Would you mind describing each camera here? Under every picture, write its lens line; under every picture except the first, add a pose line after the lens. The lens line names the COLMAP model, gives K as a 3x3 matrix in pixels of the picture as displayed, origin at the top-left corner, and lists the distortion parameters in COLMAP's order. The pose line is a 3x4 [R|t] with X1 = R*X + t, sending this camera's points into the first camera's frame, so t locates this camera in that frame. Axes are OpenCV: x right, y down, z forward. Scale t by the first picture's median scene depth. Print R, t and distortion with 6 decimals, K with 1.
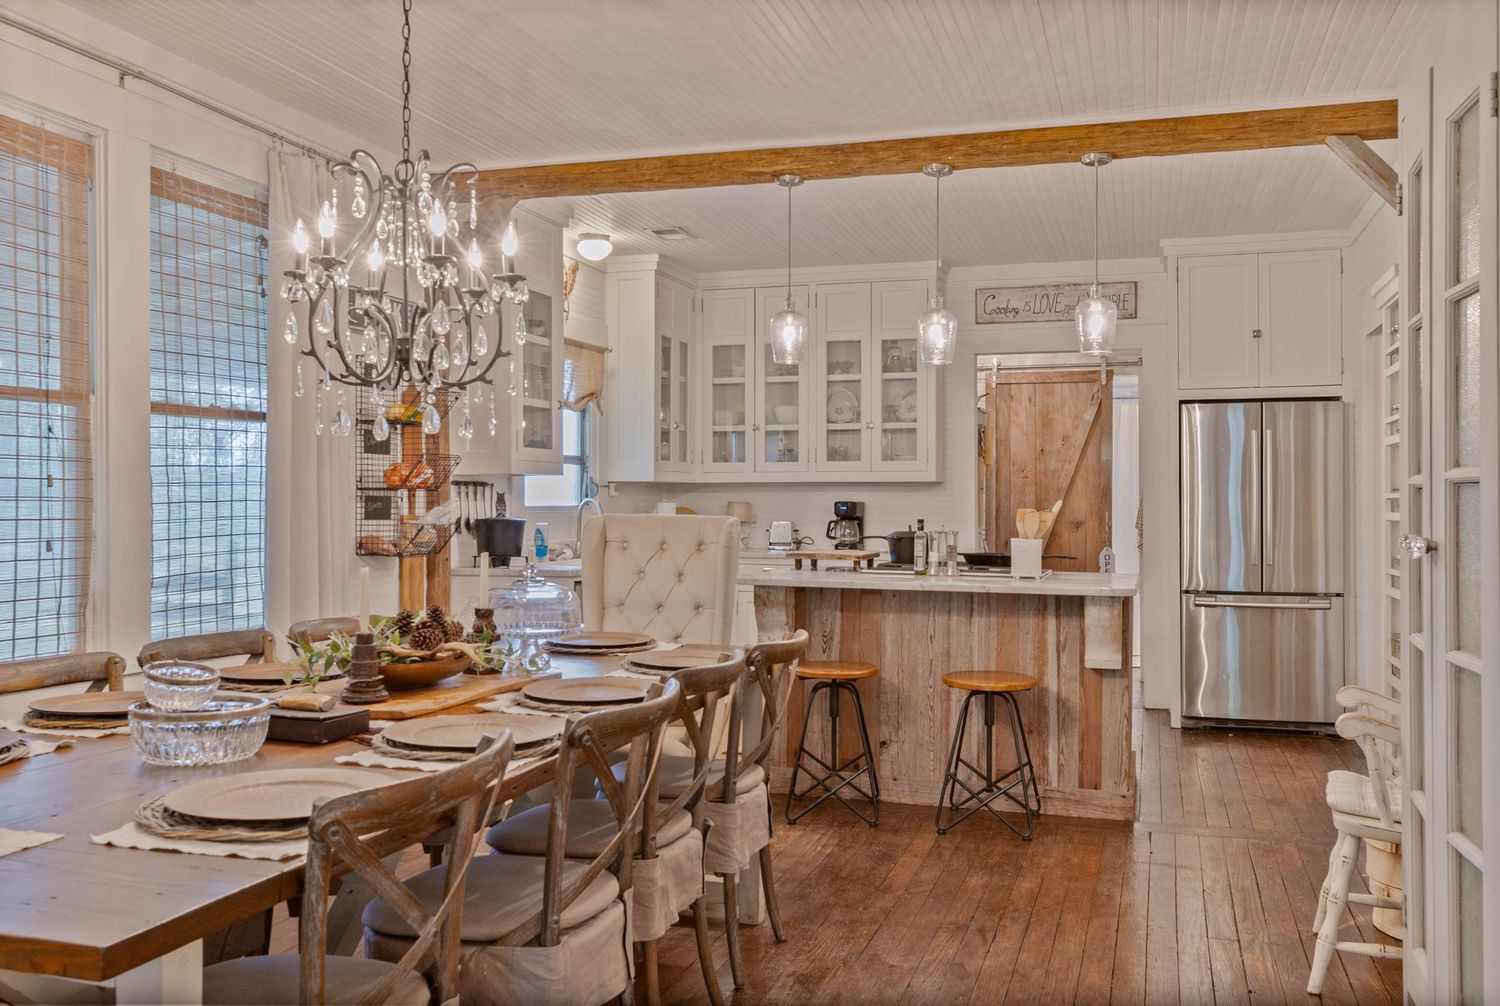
lens RADIAL K [[1320.9, 0, 750.0], [0, 1320.9, 503.0], [0, 0, 1]] dist [-0.001563, 0.000262]
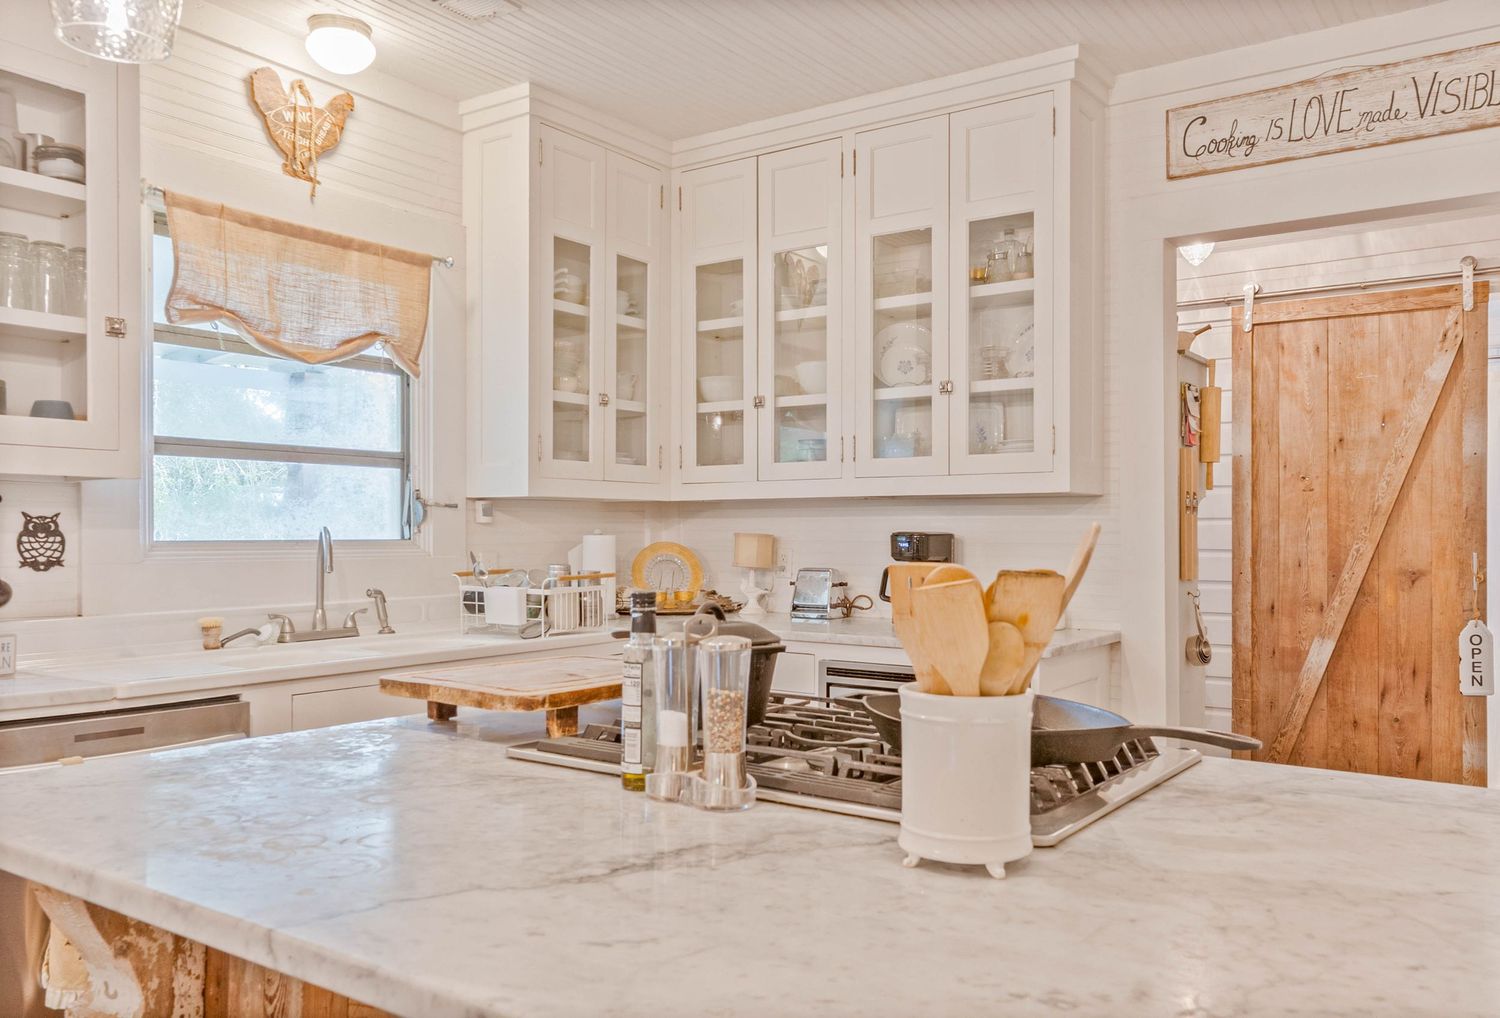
lens RADIAL K [[1176.2, 0, 751.8], [0, 1176.2, 528.1], [0, 0, 1]] dist [0.009568, 0.001283]
pose [[0.952625, -0.000976, -0.304147, 0.154695], [-0.000655, 0.999986, -0.005259, -0.000511], [0.304148, 0.005209, 0.952611, 0.518268]]
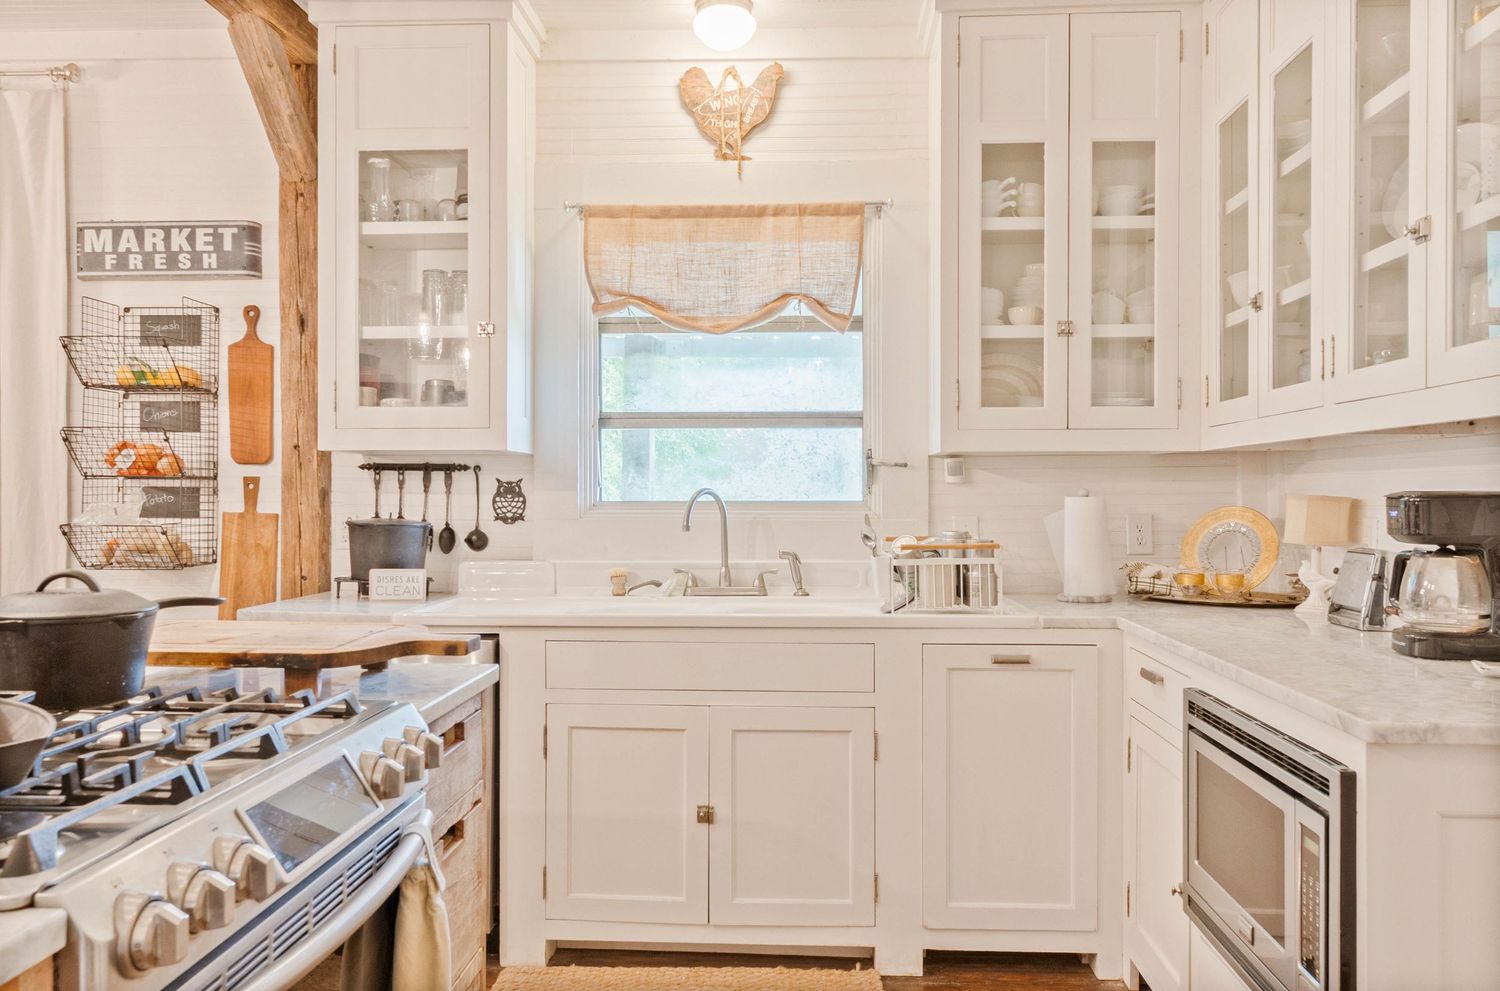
lens RADIAL K [[1112.4, 0, 750.0], [0, 1112.4, 495.5], [0, 0, 1]] dist [0.007621, 0.001169]
pose [[0.241996, -0.001395, -0.970276, 0.282073], [-0.001070, 0.999998, -0.001704, 0.000259], [0.970277, 0.001451, 0.241994, 0.771823]]
